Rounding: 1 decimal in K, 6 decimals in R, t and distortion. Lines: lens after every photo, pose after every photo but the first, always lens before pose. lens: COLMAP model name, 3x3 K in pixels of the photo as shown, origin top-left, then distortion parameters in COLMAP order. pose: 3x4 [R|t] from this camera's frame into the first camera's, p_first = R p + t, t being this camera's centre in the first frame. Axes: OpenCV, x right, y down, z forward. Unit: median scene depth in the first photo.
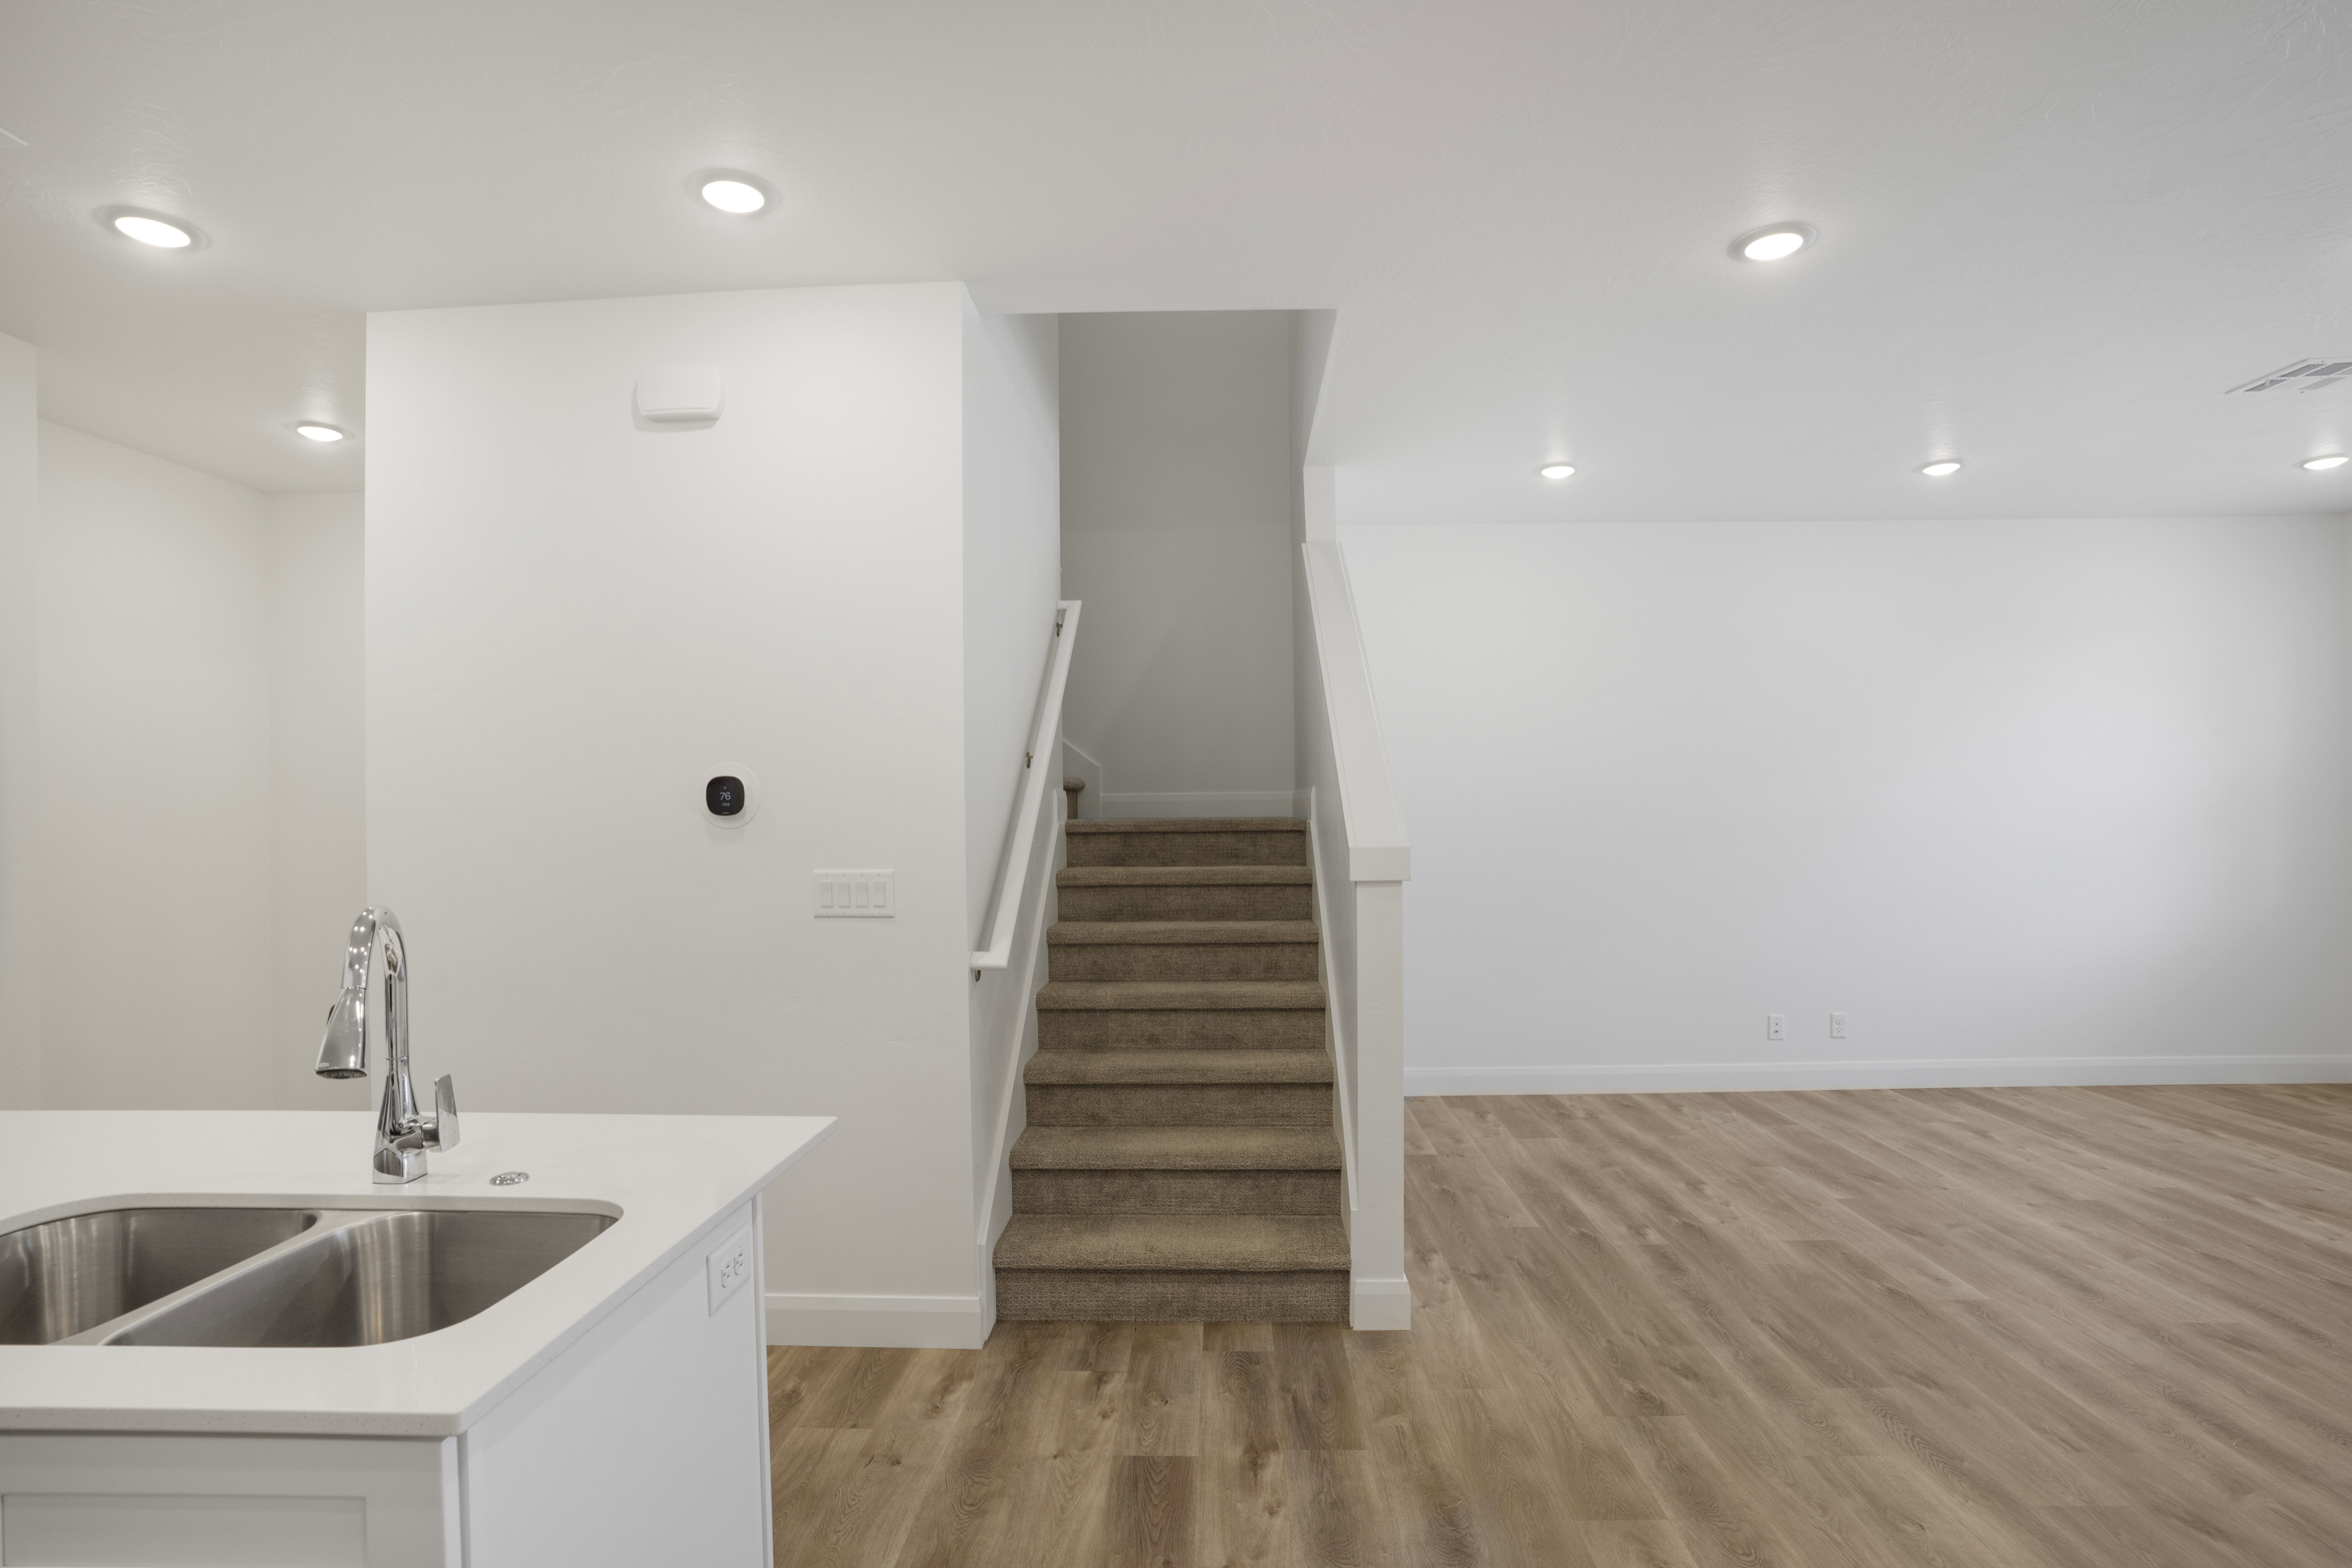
lens RADIAL K [[1164.0, 0, 1171.3], [0, 1164.0, 824.2], [0, 0, 1]] dist [-0.051830, 0.017085]
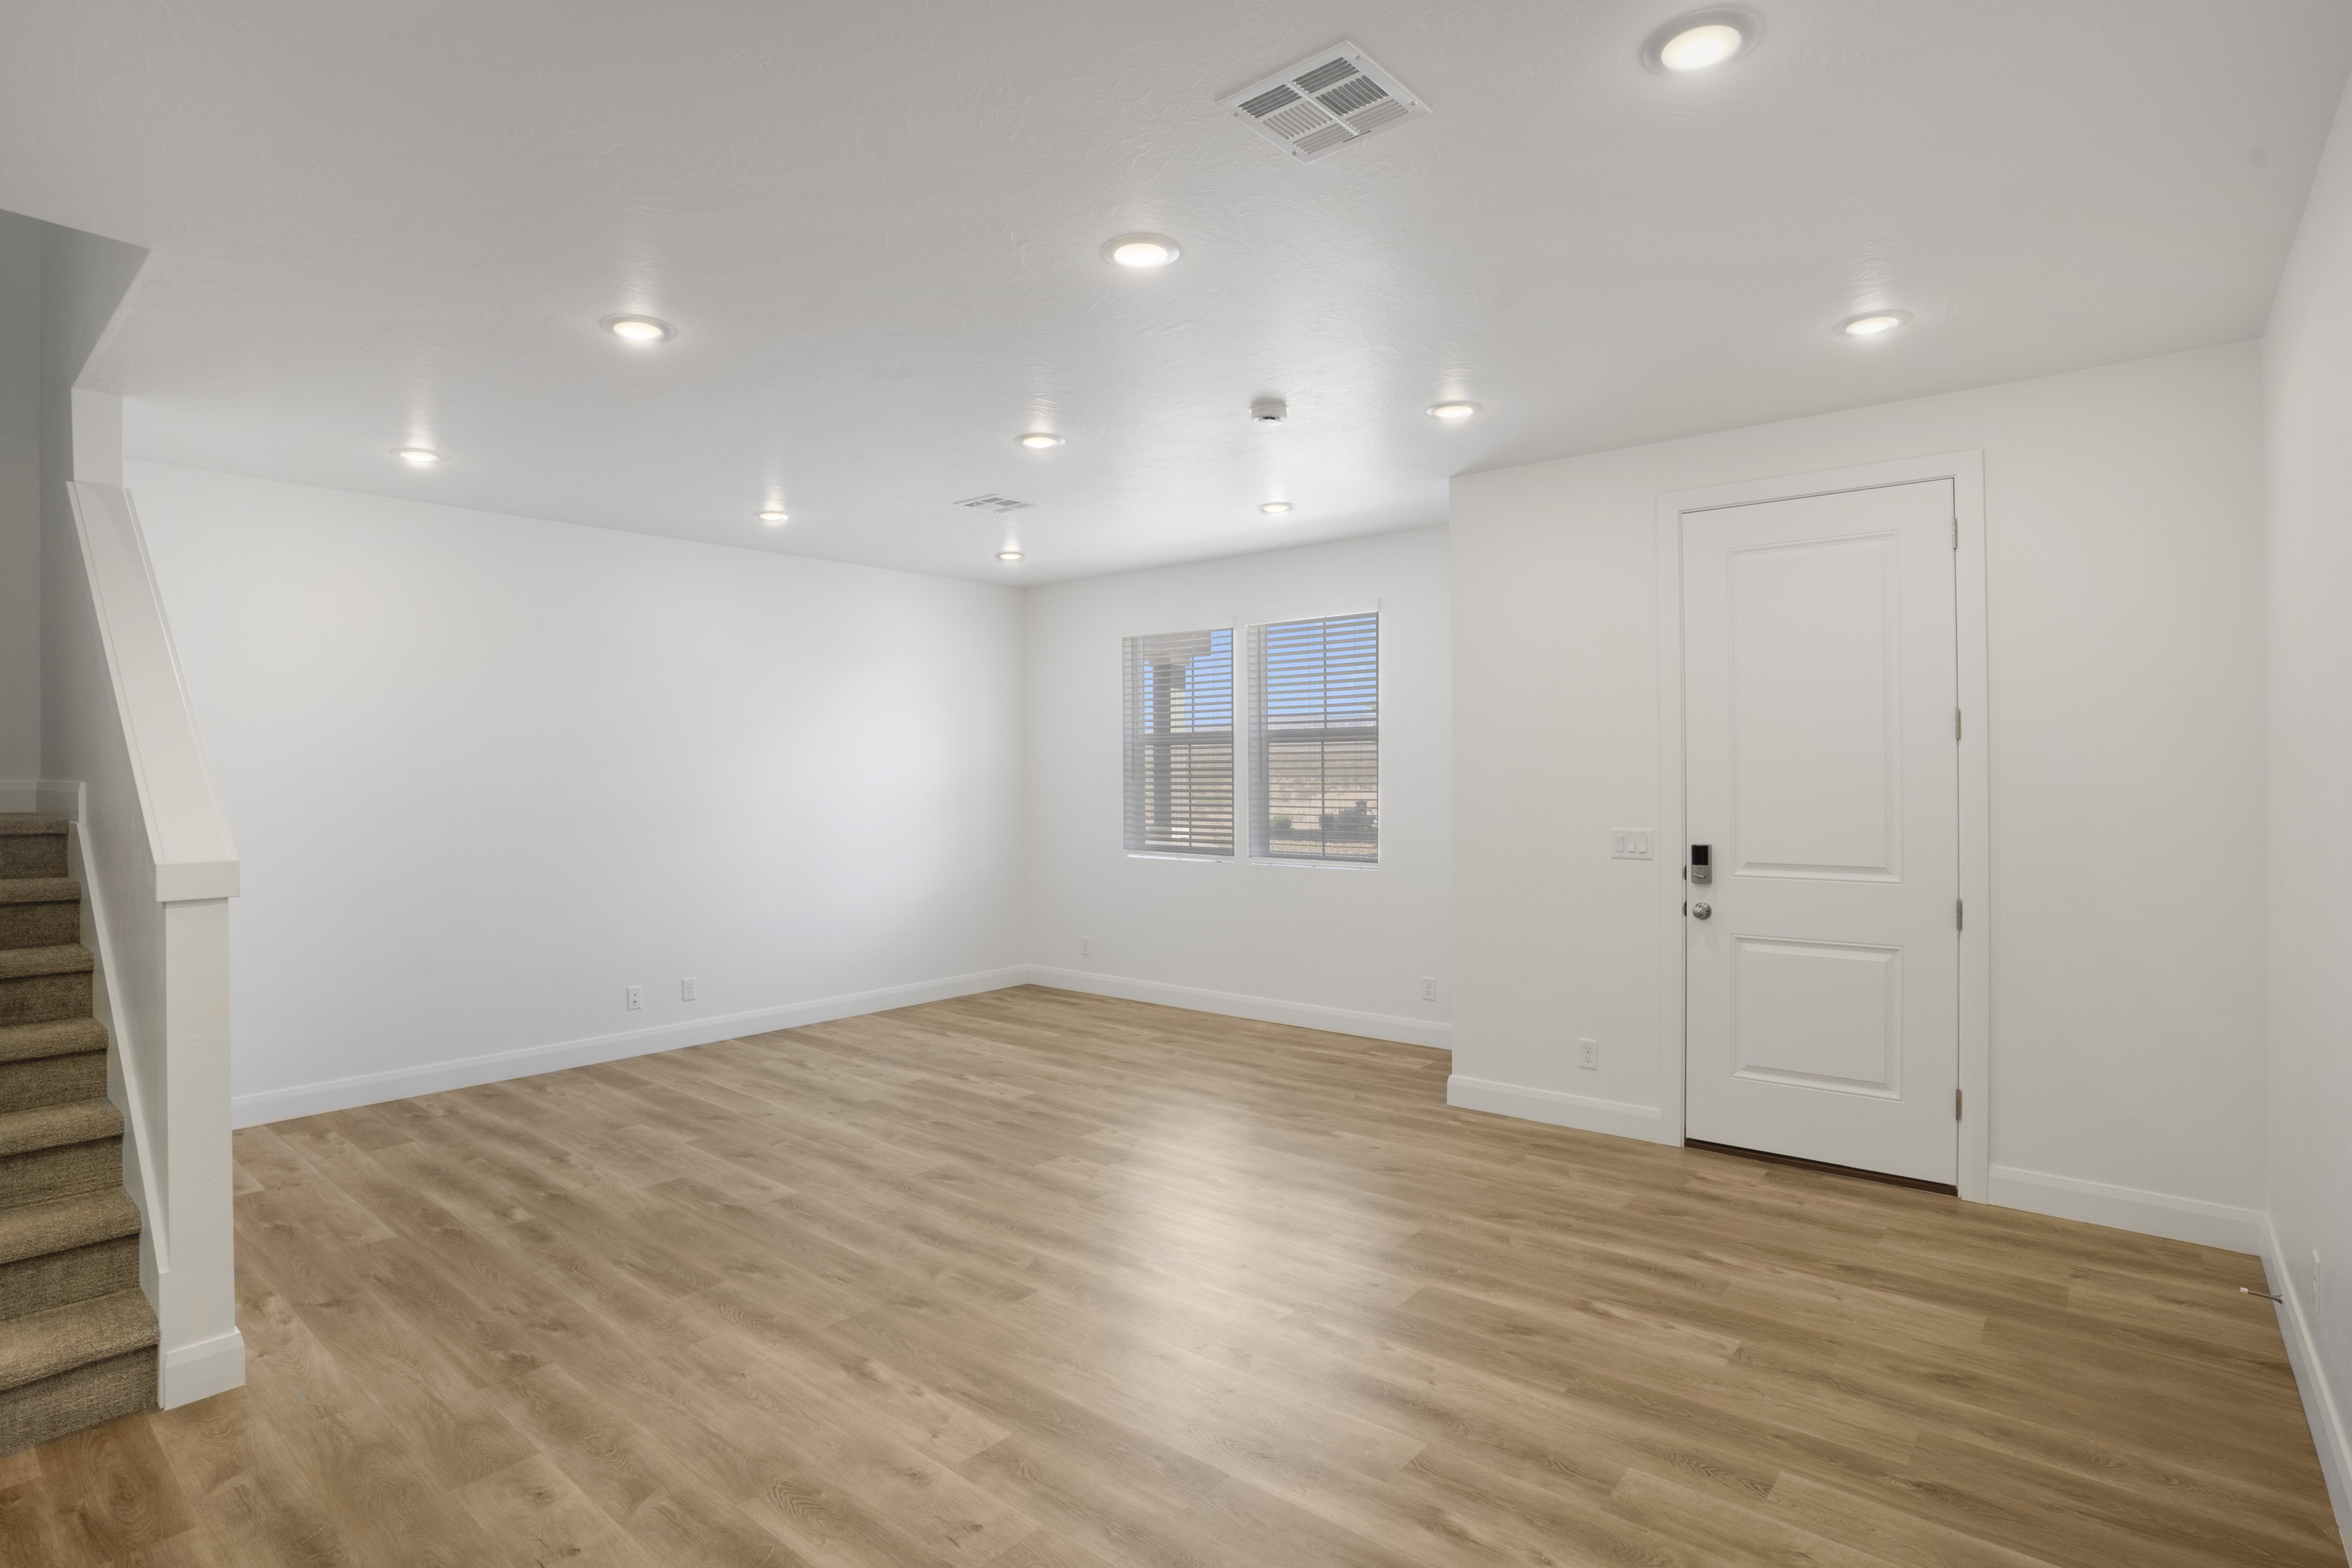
lens RADIAL K [[1164.0, 0, 1180.8], [0, 1164.0, 786.5], [0, 0, 1]] dist [-0.051830, 0.017085]
pose [[0.604624, 0.005757, 0.796490, -0.057691], [-0.002128, 0.999982, -0.005612, -0.034693], [-0.796508, 0.001698, 0.604626, -0.137585]]
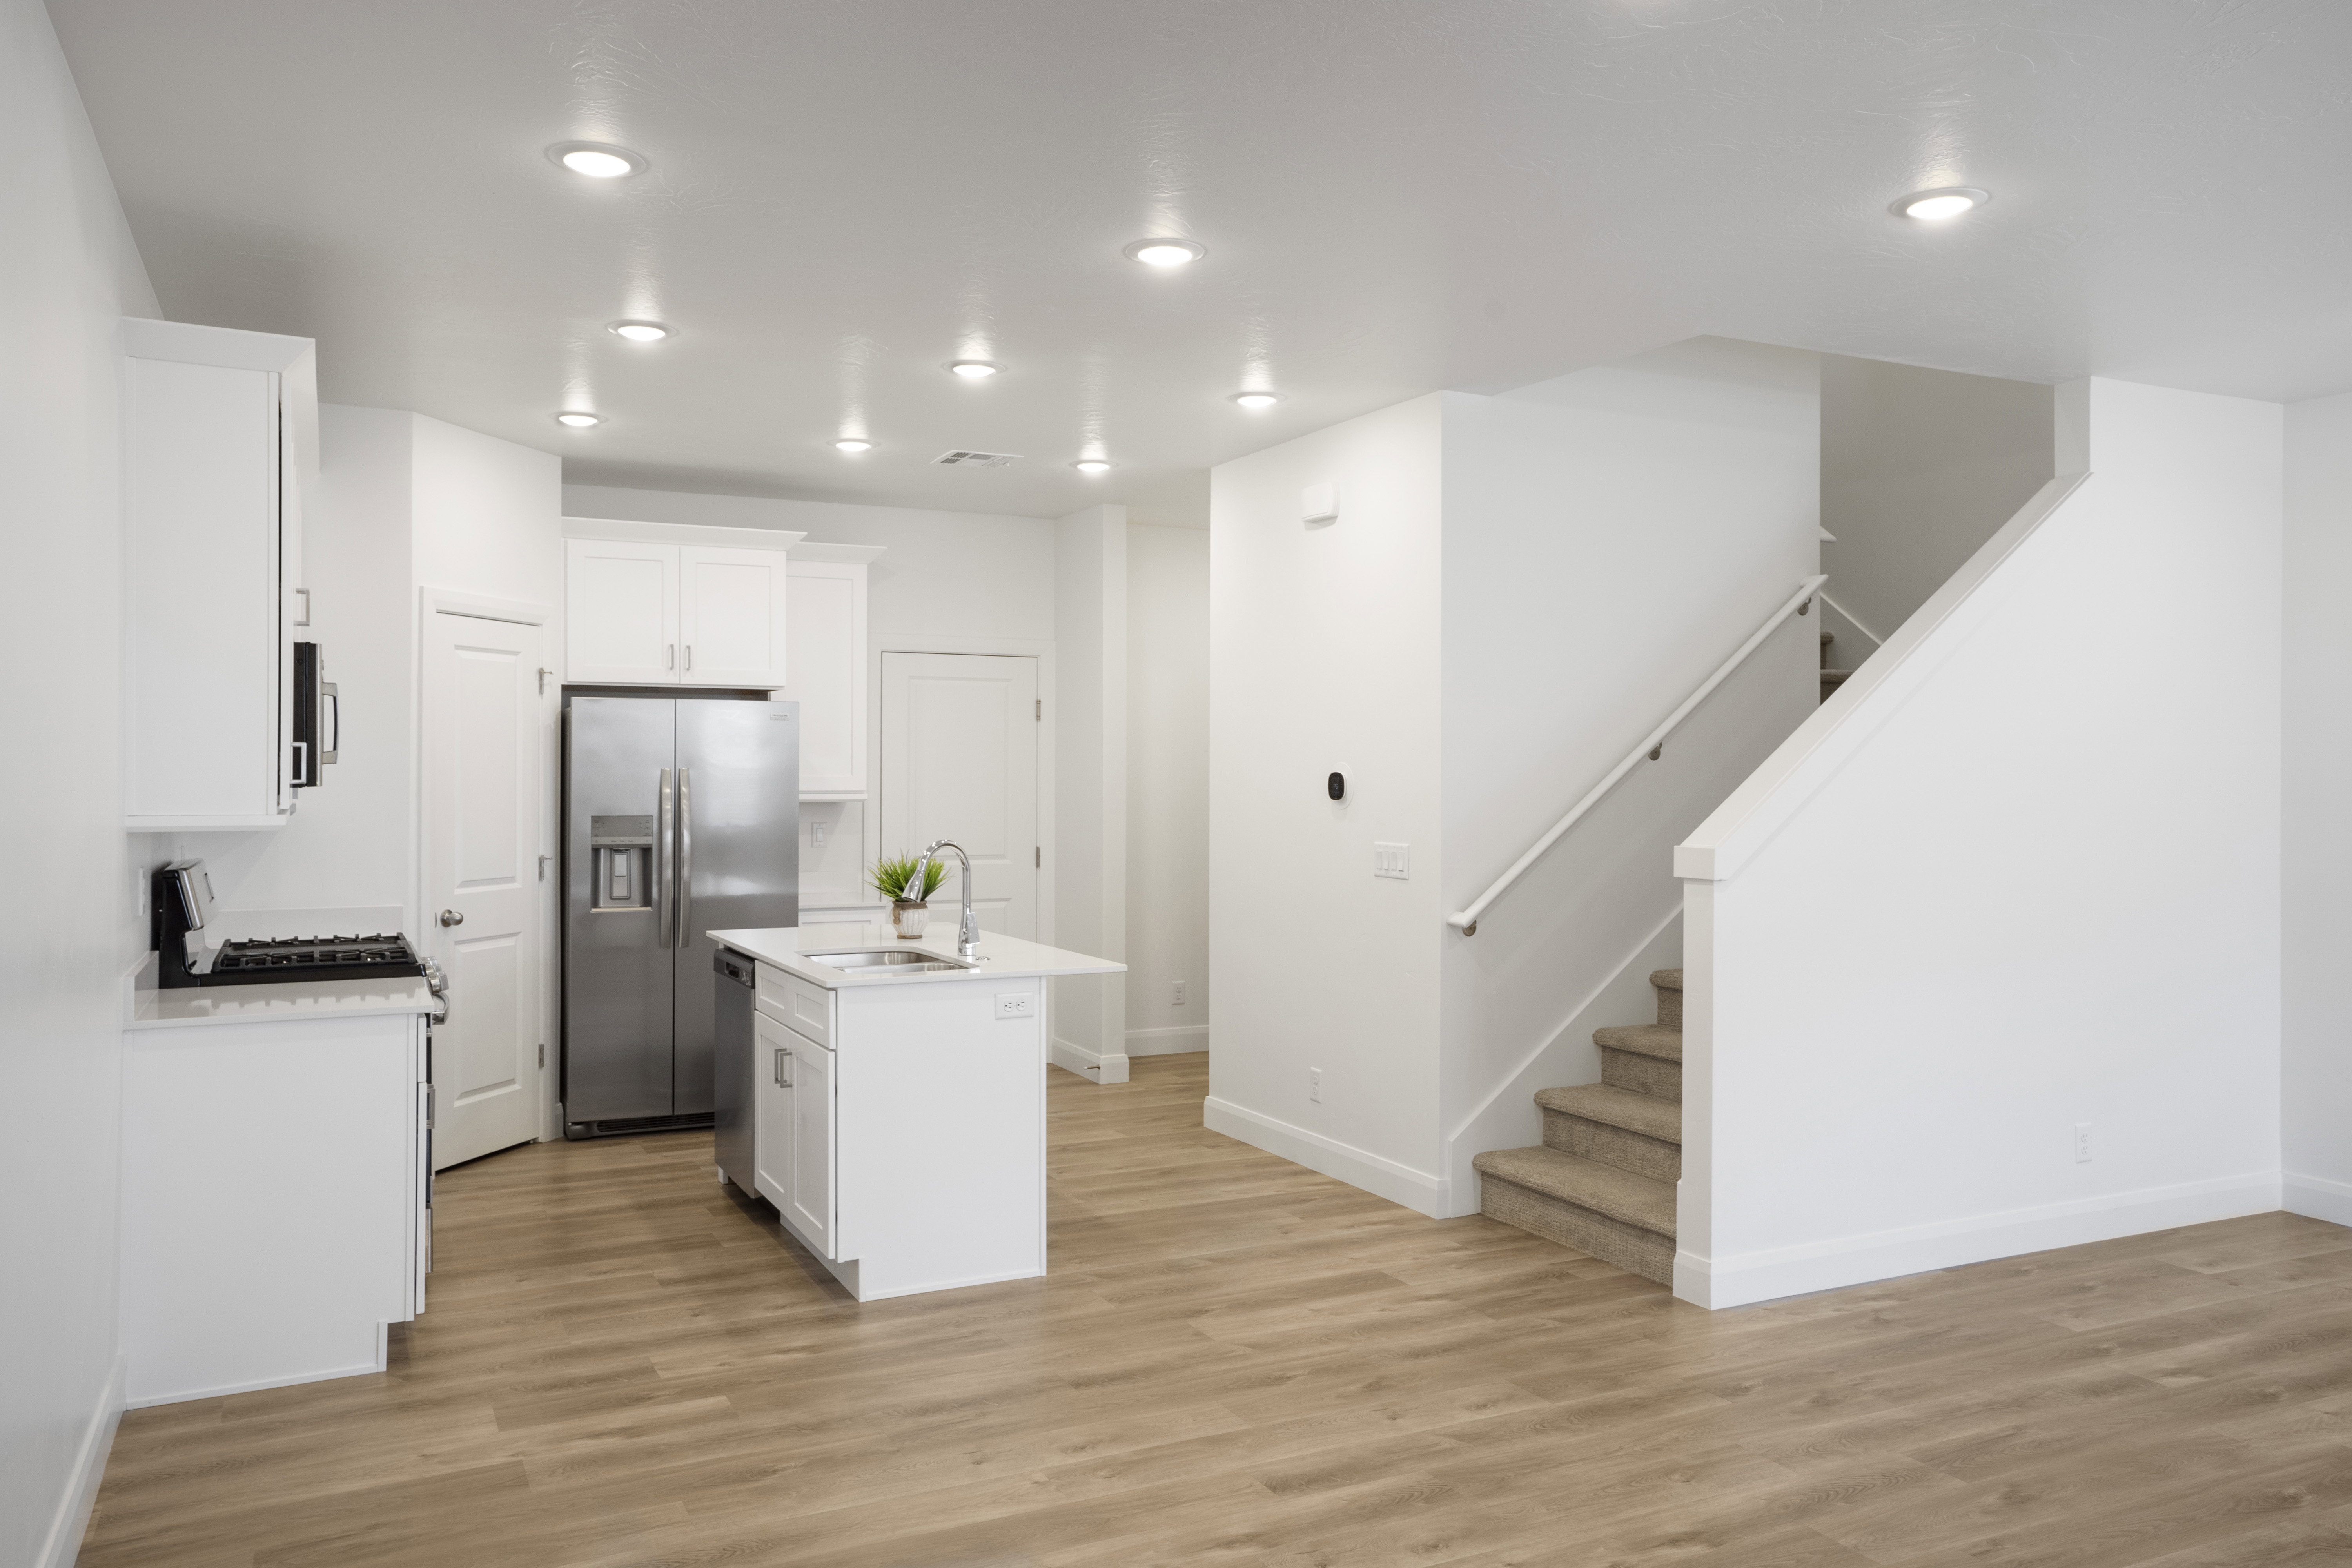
lens RADIAL K [[1701.6, 0, 1160.1], [0, 1701.6, 773.4], [0, 0, 1]] dist [0.089361, 0.007219]
pose [[0.483893, 0.016132, -0.874978, 1.311449], [-0.009217, 0.999869, 0.013337, -0.063924], [0.875078, 0.001610, 0.483979, -0.196003]]
